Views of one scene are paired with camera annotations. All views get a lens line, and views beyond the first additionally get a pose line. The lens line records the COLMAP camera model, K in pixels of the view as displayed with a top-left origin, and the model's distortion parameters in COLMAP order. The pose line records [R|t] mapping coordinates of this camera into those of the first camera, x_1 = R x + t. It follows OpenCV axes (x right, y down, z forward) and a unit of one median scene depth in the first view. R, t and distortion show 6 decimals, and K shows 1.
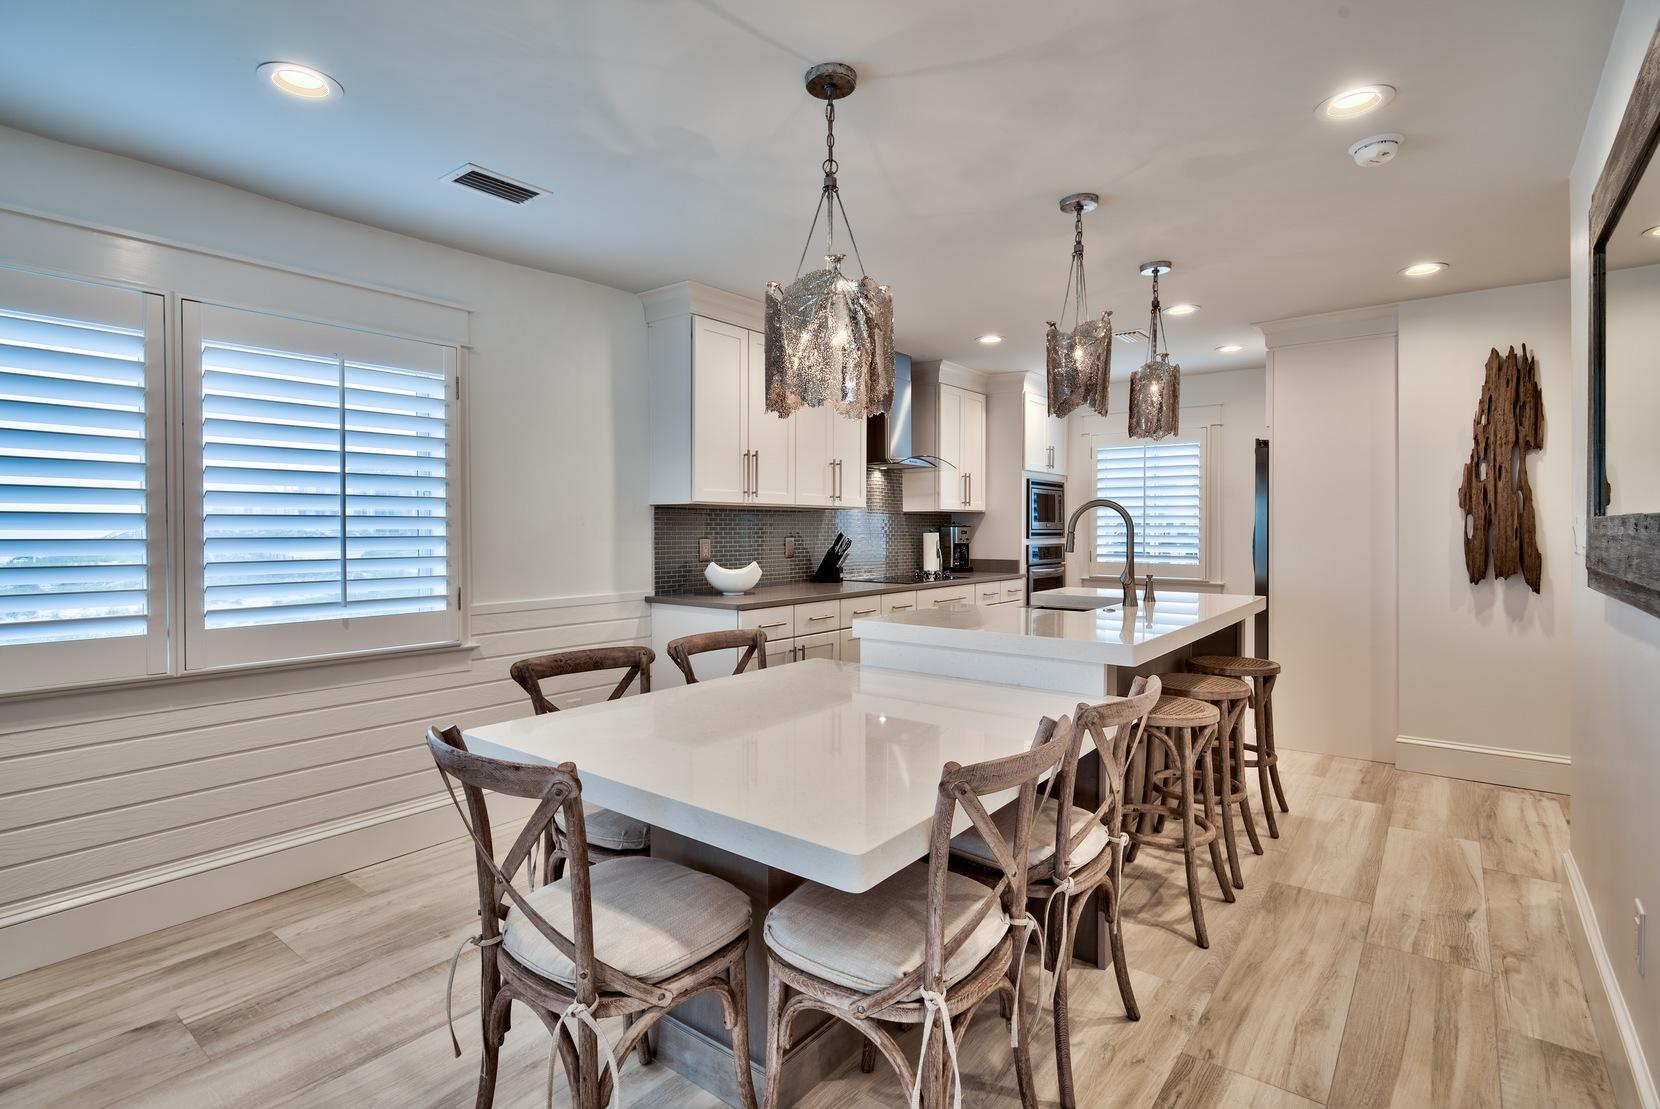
lens RADIAL K [[796.9, 0, 802.8], [0, 796.9, 529.8], [0, 0, 1]] dist [0.001794, 0.000189]
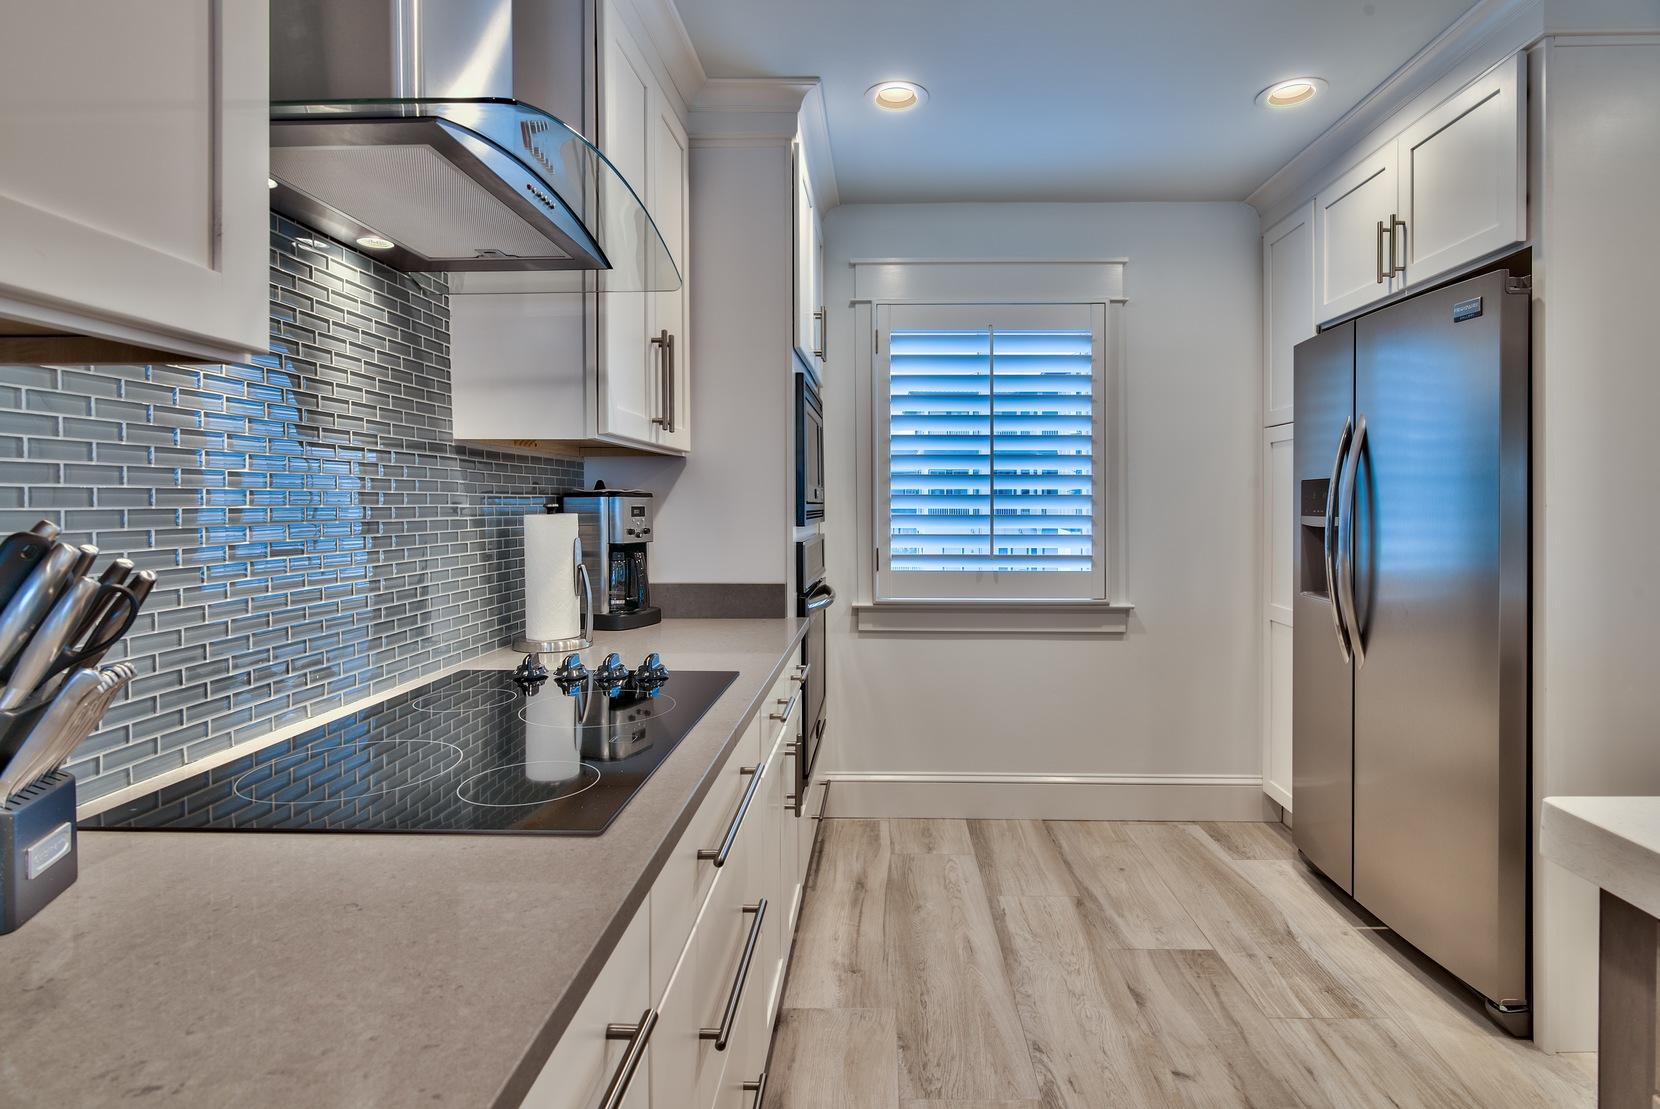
lens RADIAL K [[831.0, 0, 848.3], [0, 831.0, 504.8], [0, 0, 1]] dist [-0.003586, -0.000175]
pose [[0.809588, 0.000464, 0.586998, 0.064722], [-0.003164, 0.999989, 0.003573, -0.001056], [-0.586990, -0.004750, 0.809580, 0.668033]]
